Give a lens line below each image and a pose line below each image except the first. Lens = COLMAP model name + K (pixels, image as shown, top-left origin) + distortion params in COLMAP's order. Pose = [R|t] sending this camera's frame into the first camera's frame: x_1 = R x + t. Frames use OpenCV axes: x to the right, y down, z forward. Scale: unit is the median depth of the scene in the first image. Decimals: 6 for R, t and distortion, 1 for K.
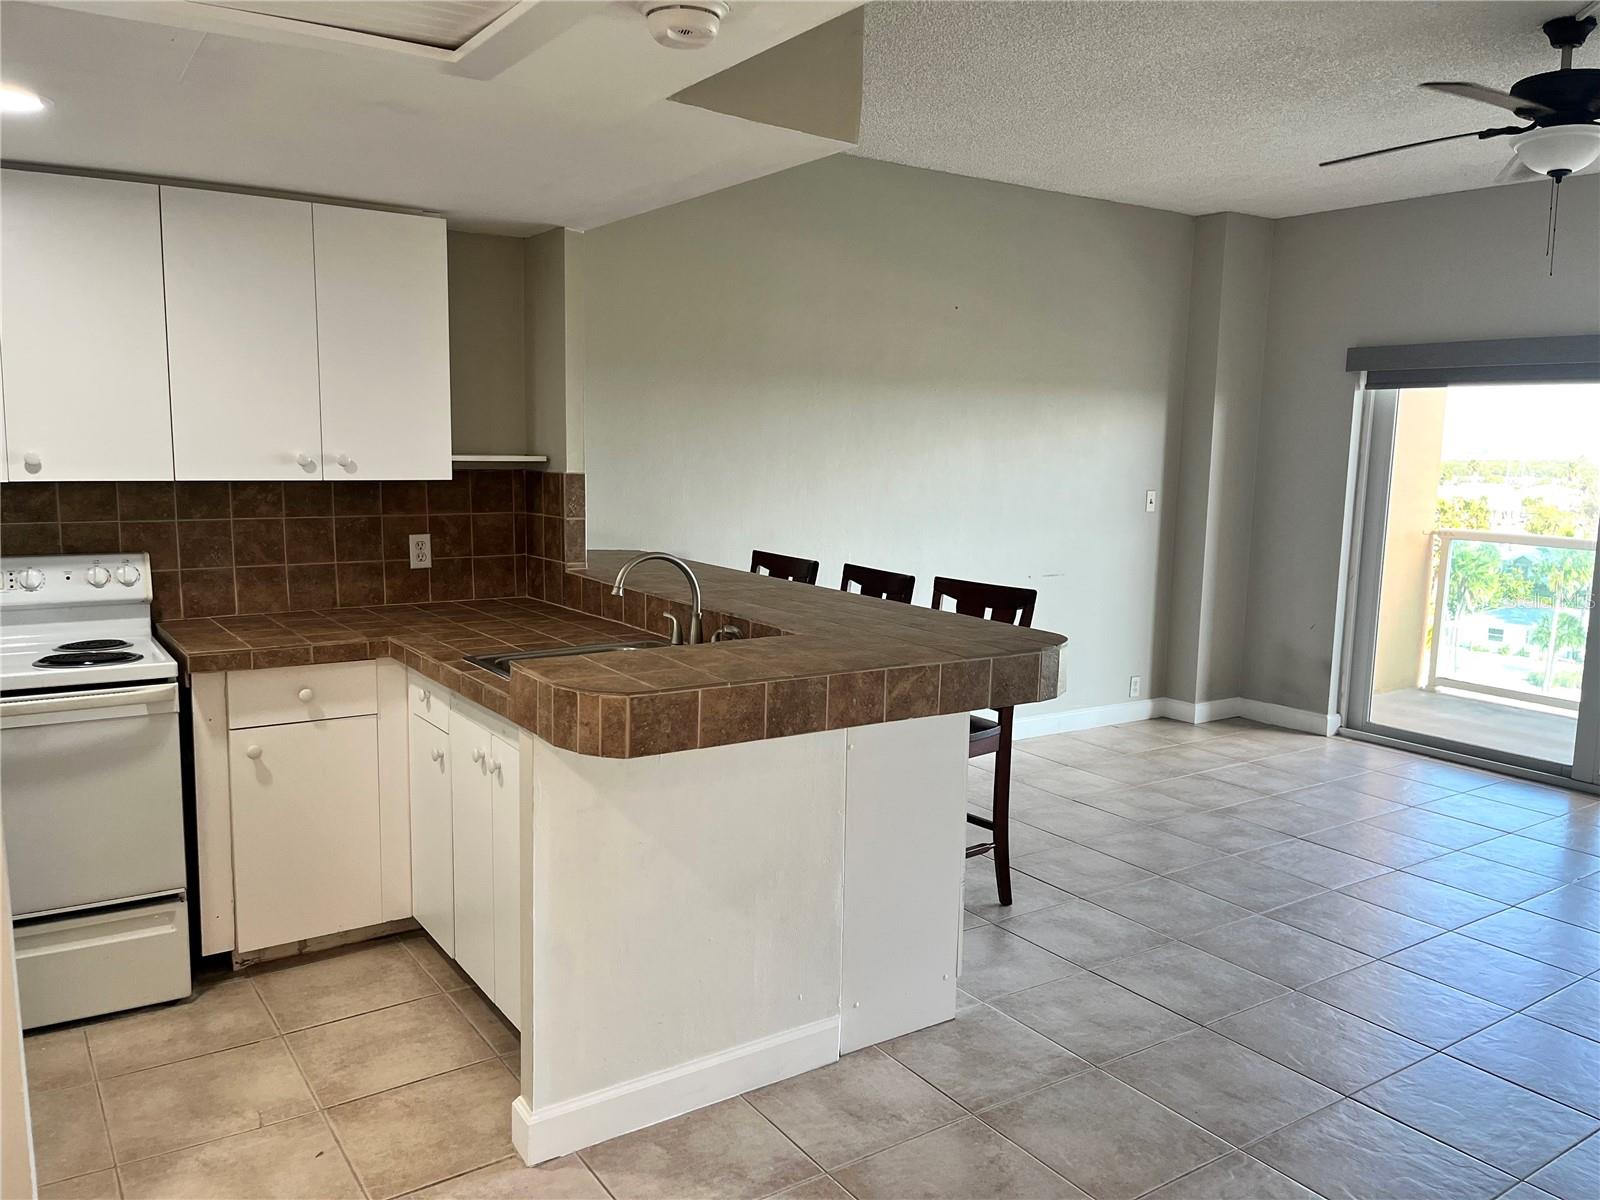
lens RADIAL K [[1214.8, 0, 814.5], [0, 1214.8, 602.6], [0, 0, 1]] dist [0.069329, -0.096737]
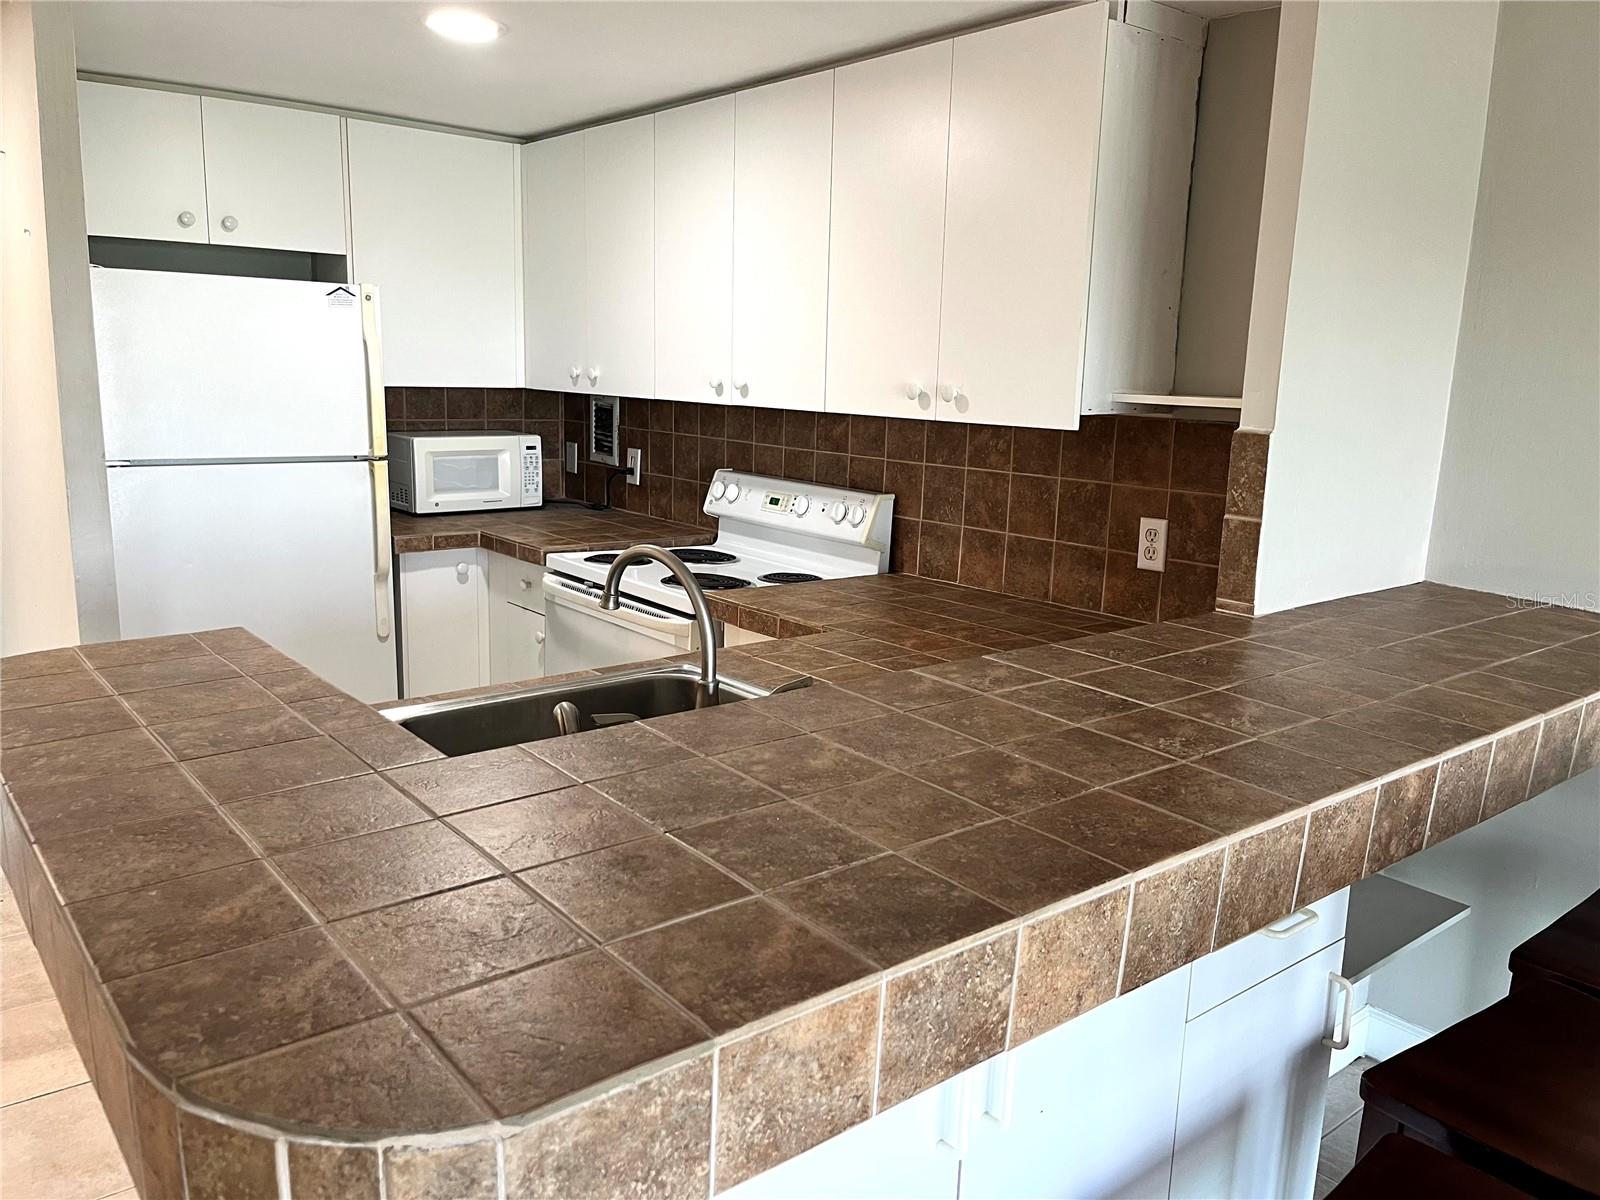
lens RADIAL K [[1214.8, 0, 814.5], [0, 1214.8, 602.6], [0, 0, 1]] dist [0.069329, -0.096737]
pose [[0.086799, 0.175154, -0.980707, 0.347682], [-0.165162, 0.973330, 0.159218, -0.097219], [0.982440, 0.148155, 0.113413, 0.854515]]
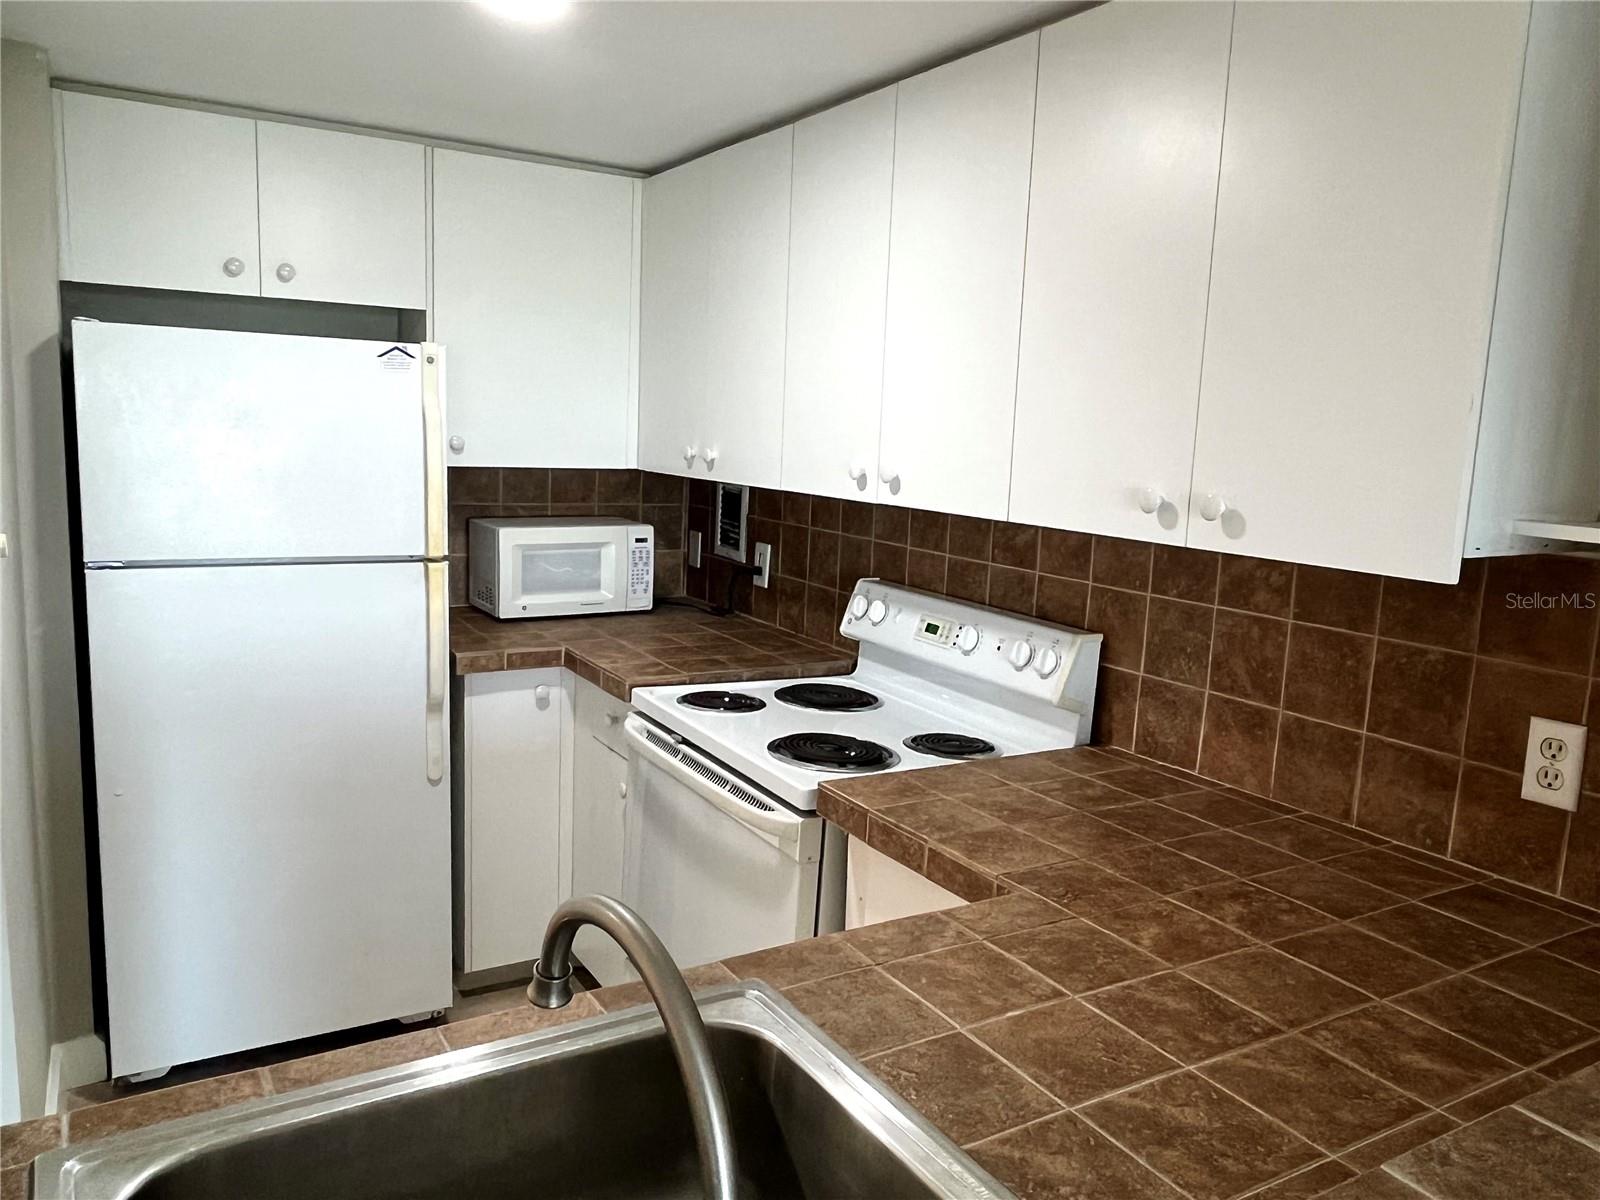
lens RADIAL K [[1171.0, 0, 801.6], [0, 1171.0, 606.3], [0, 0, 1]] dist [0.001082, -0.003745]
pose [[-0.066049, 0.133714, -0.988817, 0.068844], [-0.179491, 0.973223, 0.143594, -0.115742], [0.981540, 0.186968, -0.040280, 0.870578]]
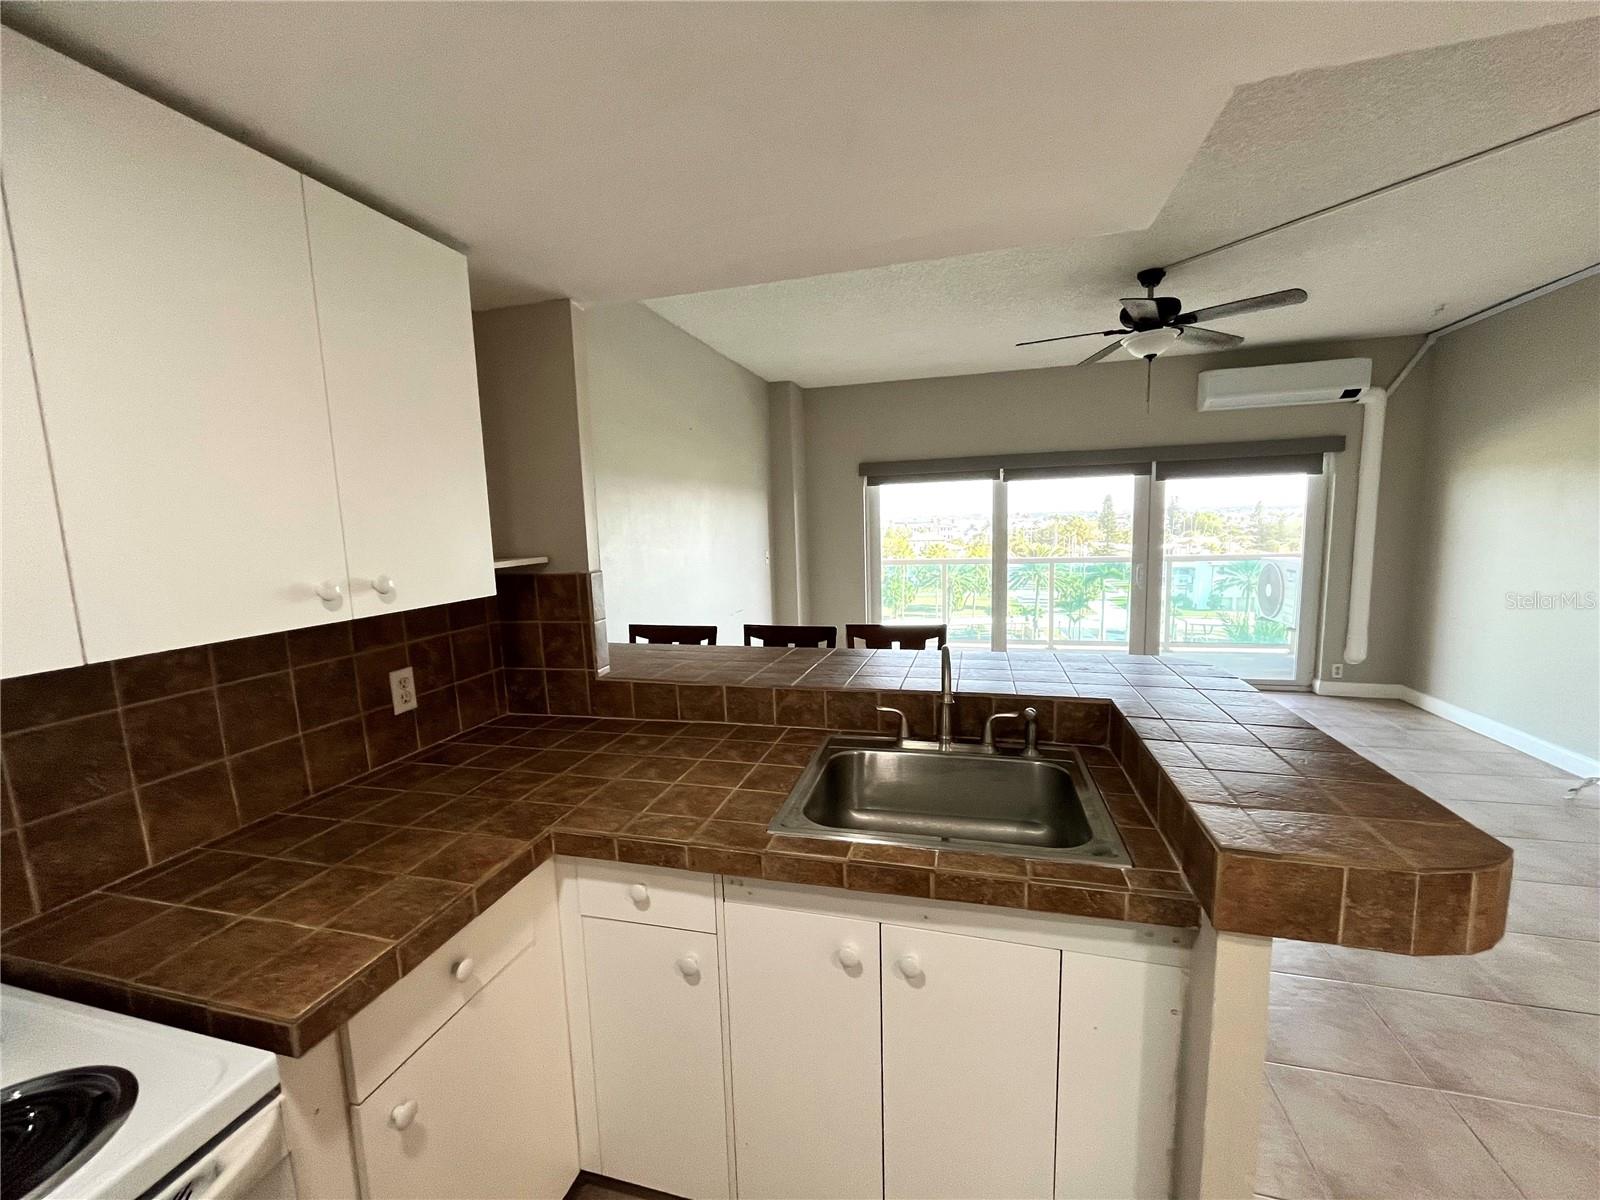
lens RADIAL K [[644.9, 0, 798.1], [0, 644.9, 604.1], [0, 0, 1]] dist [-0.000740, -0.000135]
pose [[0.767003, -0.127958, 0.628756, -0.431699], [0.134451, 0.990210, 0.037505, -0.088762], [-0.627399, 0.055770, 0.776698, 0.586845]]
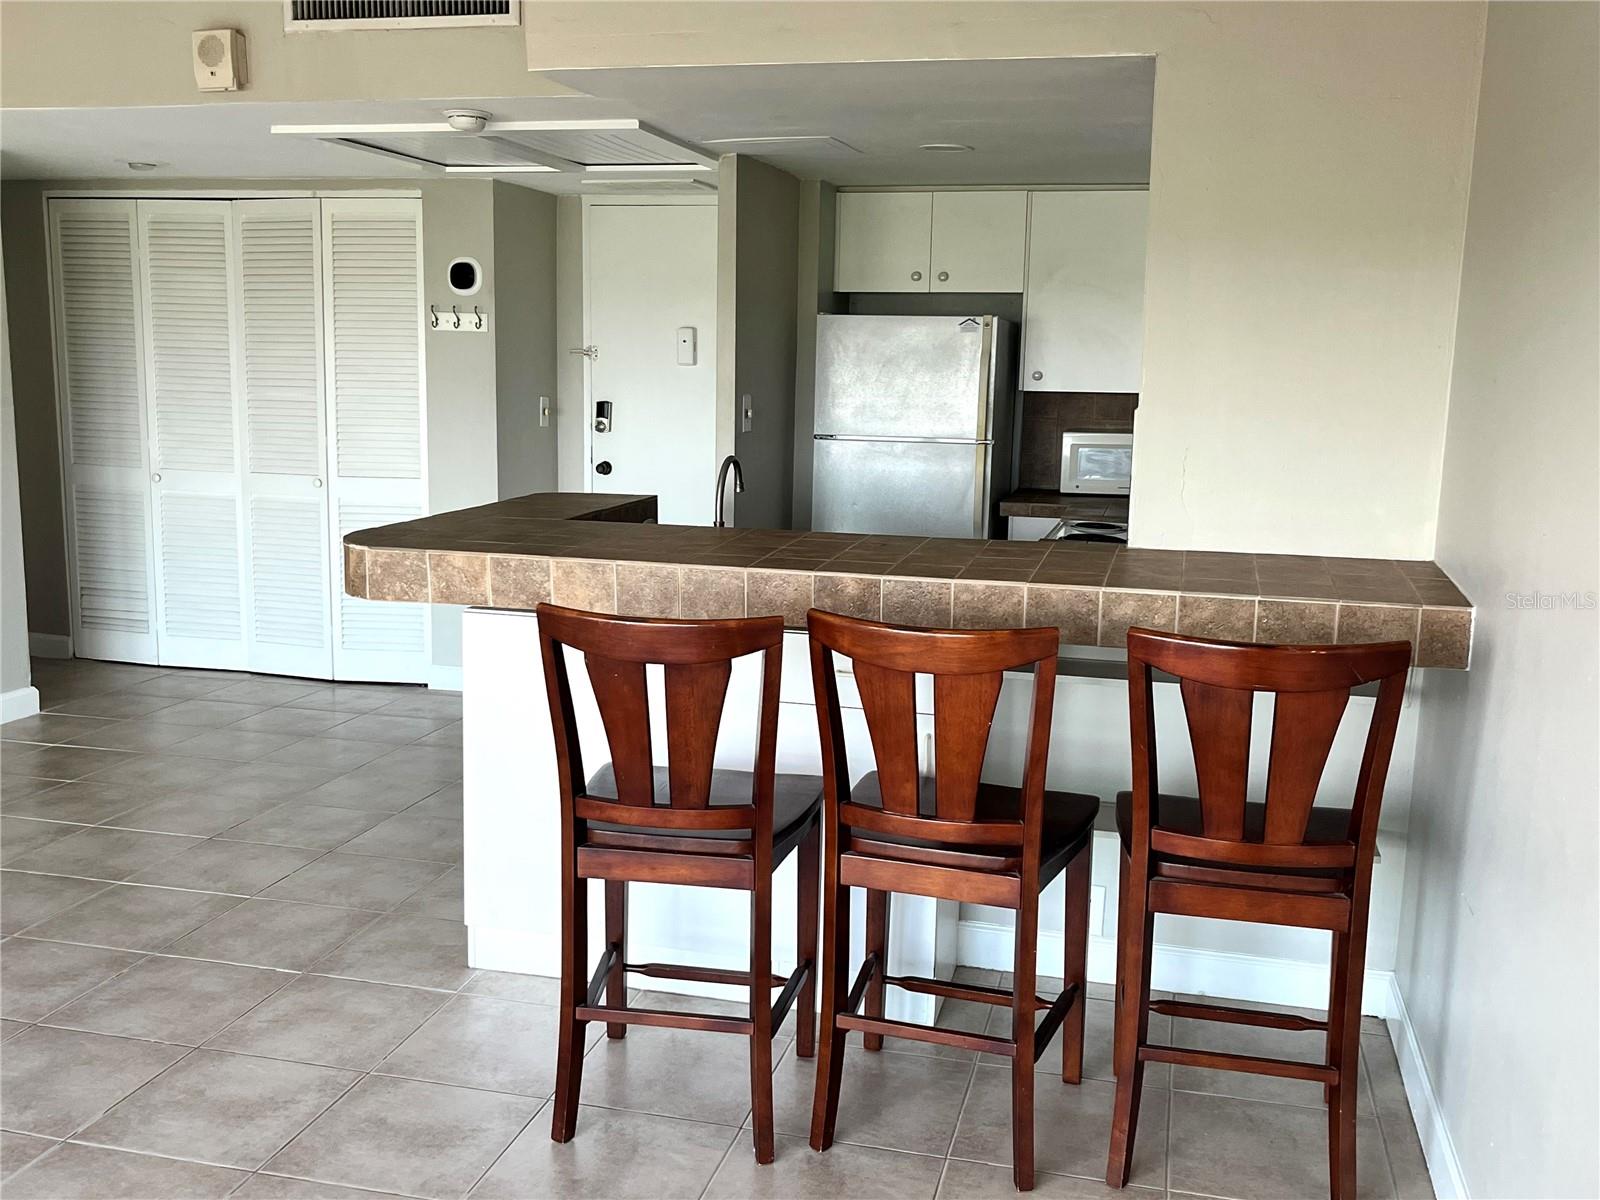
lens RADIAL K [[1552.6, 0, 790.9], [0, 1552.6, 602.7], [0, 0, 1]] dist [0.066679, -0.093107]
pose [[-0.755788, 0.070116, -0.651051, 0.605266], [-0.123613, 0.961097, 0.247006, -0.218457], [0.643043, 0.267163, -0.717719, 1.719944]]
